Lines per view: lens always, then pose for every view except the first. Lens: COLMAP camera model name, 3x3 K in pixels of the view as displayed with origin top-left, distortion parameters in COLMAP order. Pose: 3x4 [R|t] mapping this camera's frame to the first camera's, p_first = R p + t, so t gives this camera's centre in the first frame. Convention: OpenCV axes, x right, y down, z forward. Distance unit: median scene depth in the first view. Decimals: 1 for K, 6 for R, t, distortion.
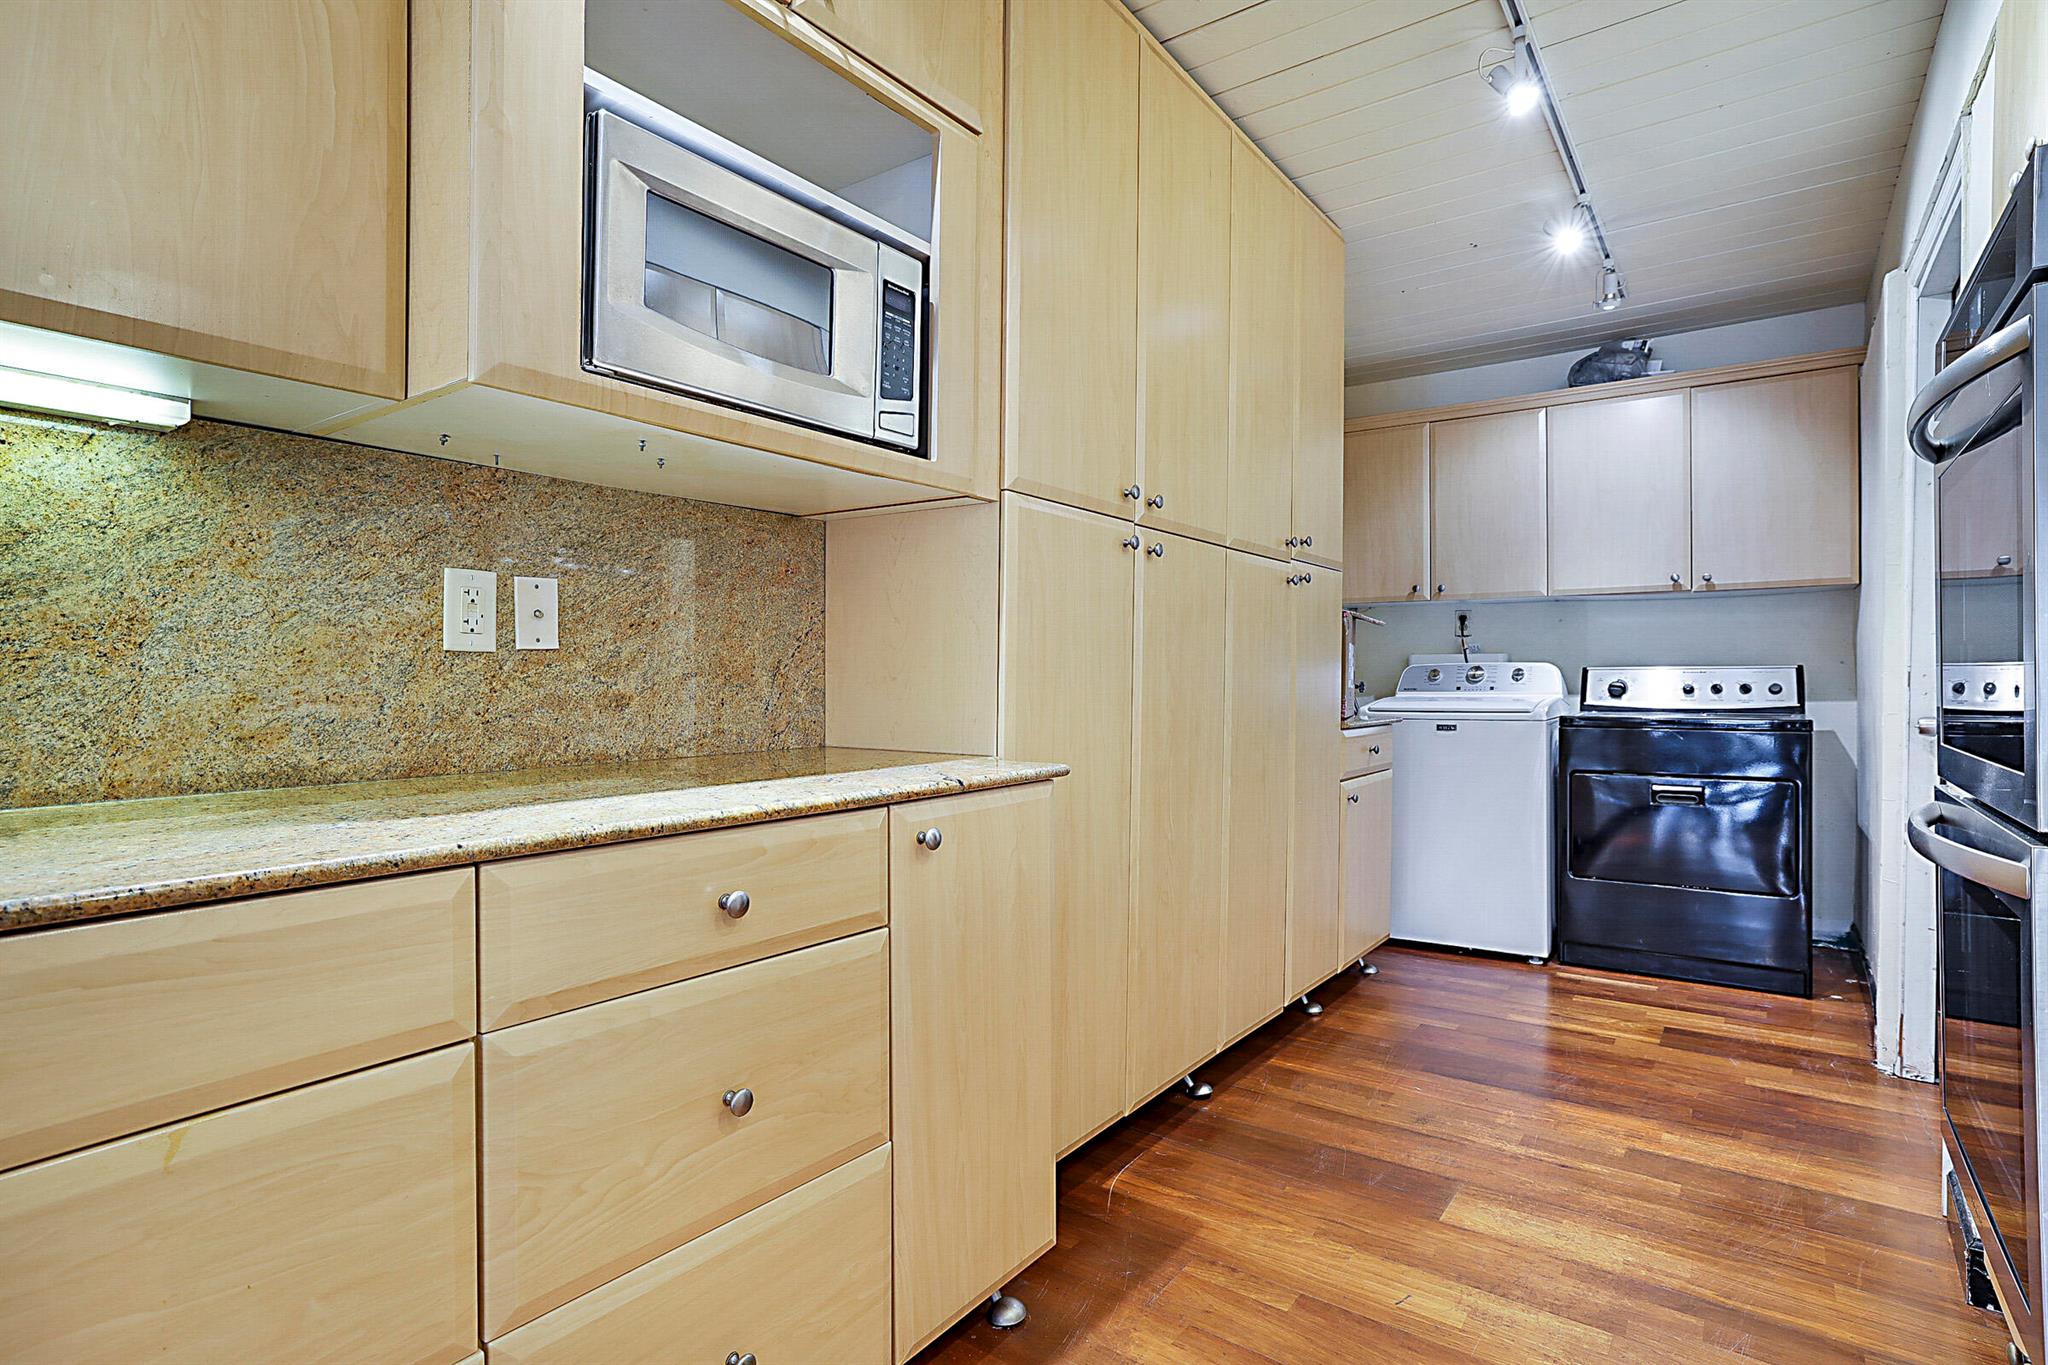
lens RADIAL K [[1039.2, 0, 1015.5], [0, 1039.2, 681.7], [0, 0, 1]] dist [0.001732, 0.004464]
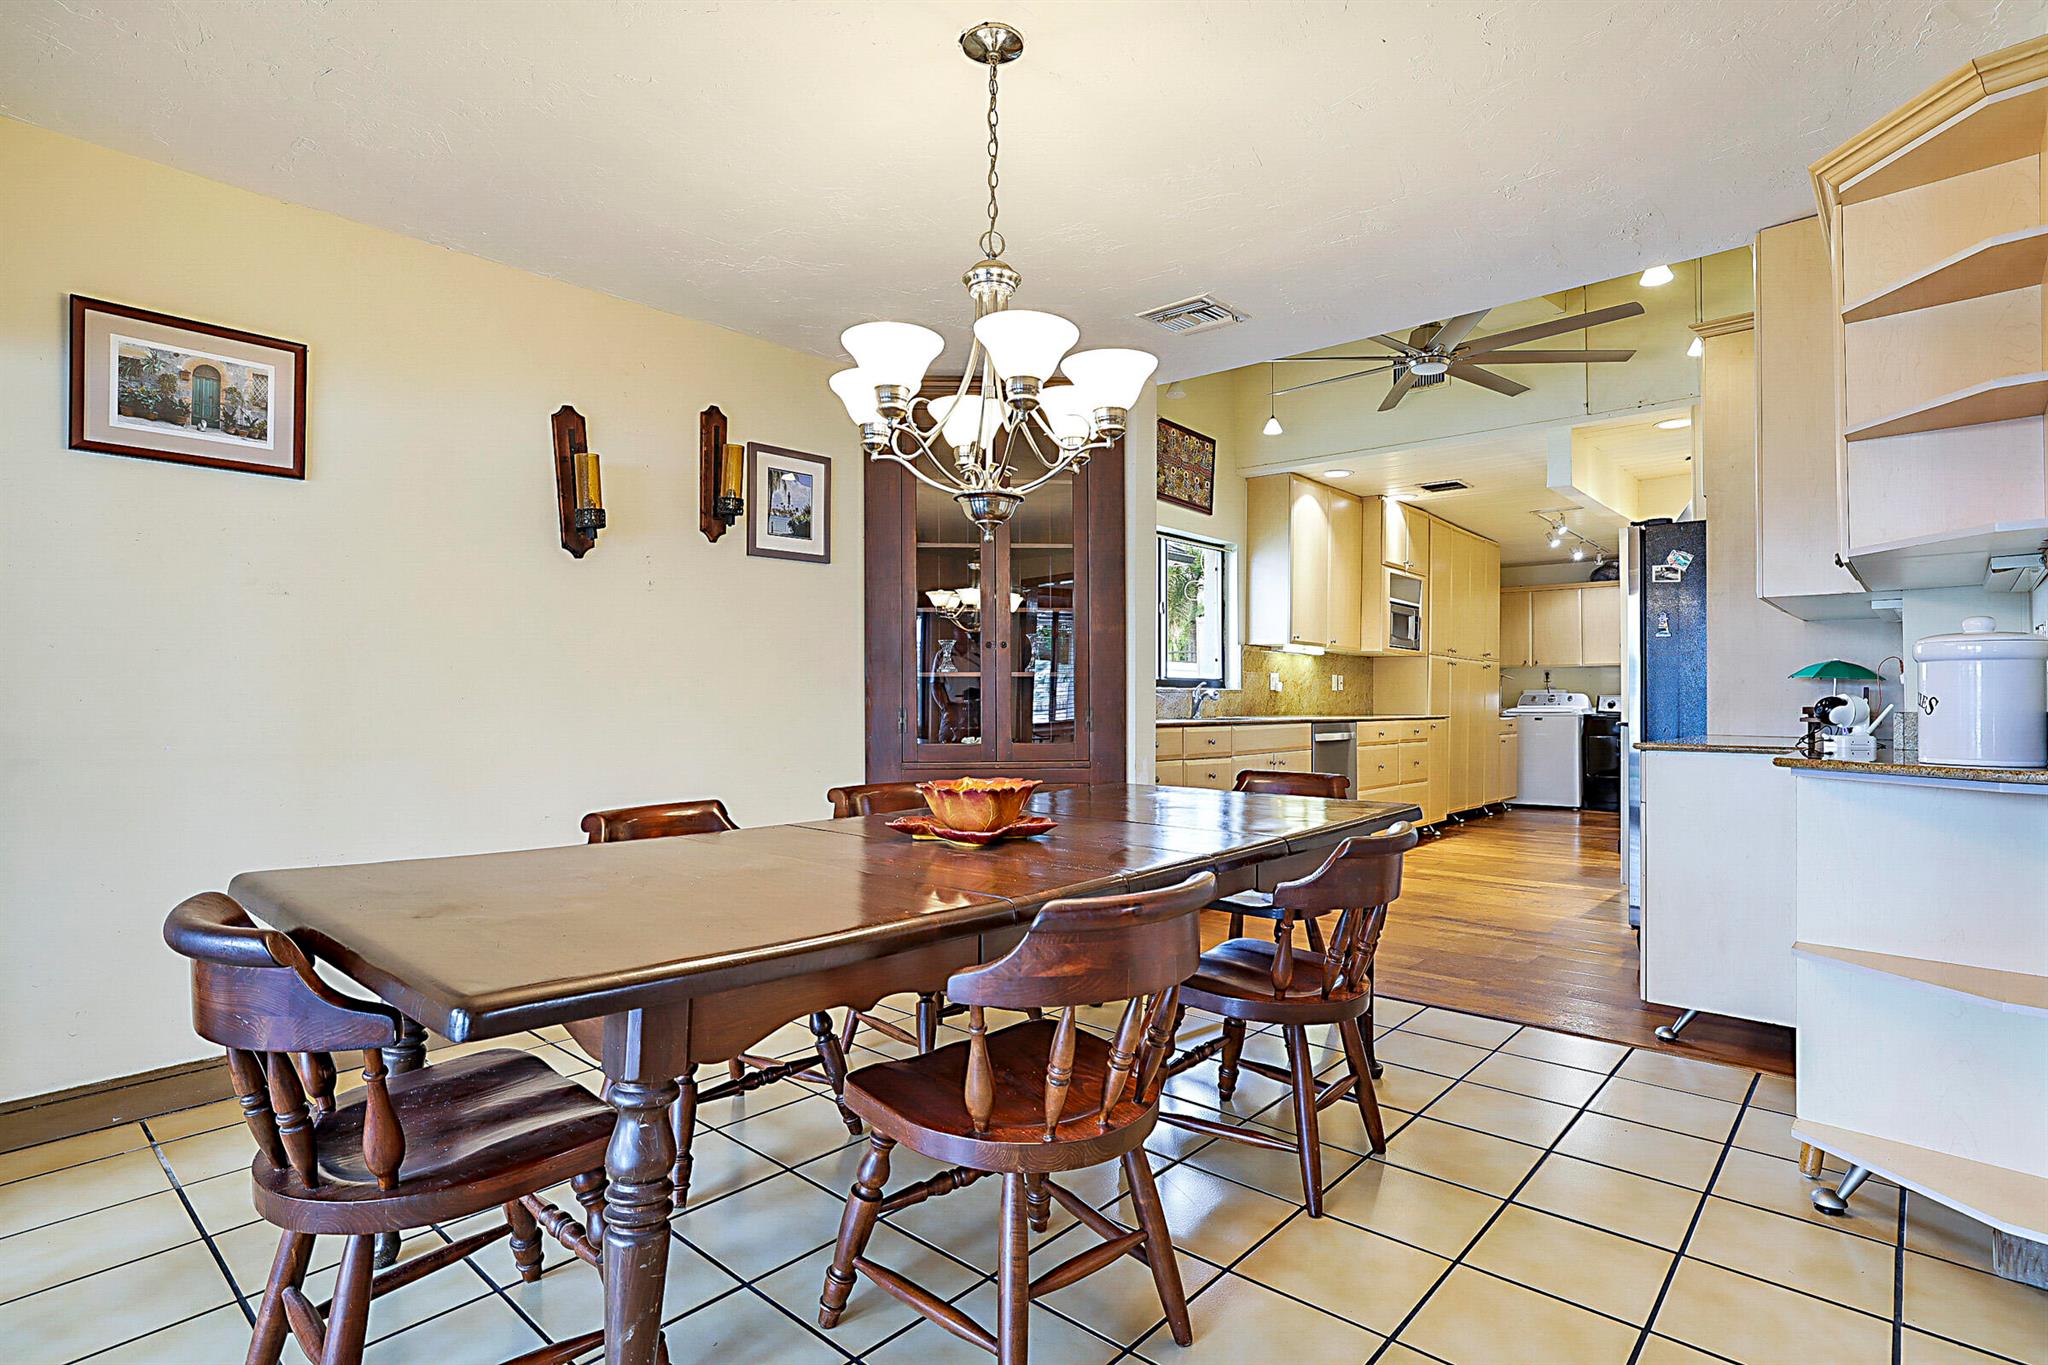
lens RADIAL K [[1037.0, 0, 1027.4], [0, 1037.0, 679.3], [0, 0, 1]] dist [0.003772, 0.000258]
pose [[0.996635, 0.001380, -0.081961, -0.605245], [-0.003947, 0.999506, -0.031168, 0.029953], [0.081877, 0.031386, 0.996148, -1.584650]]
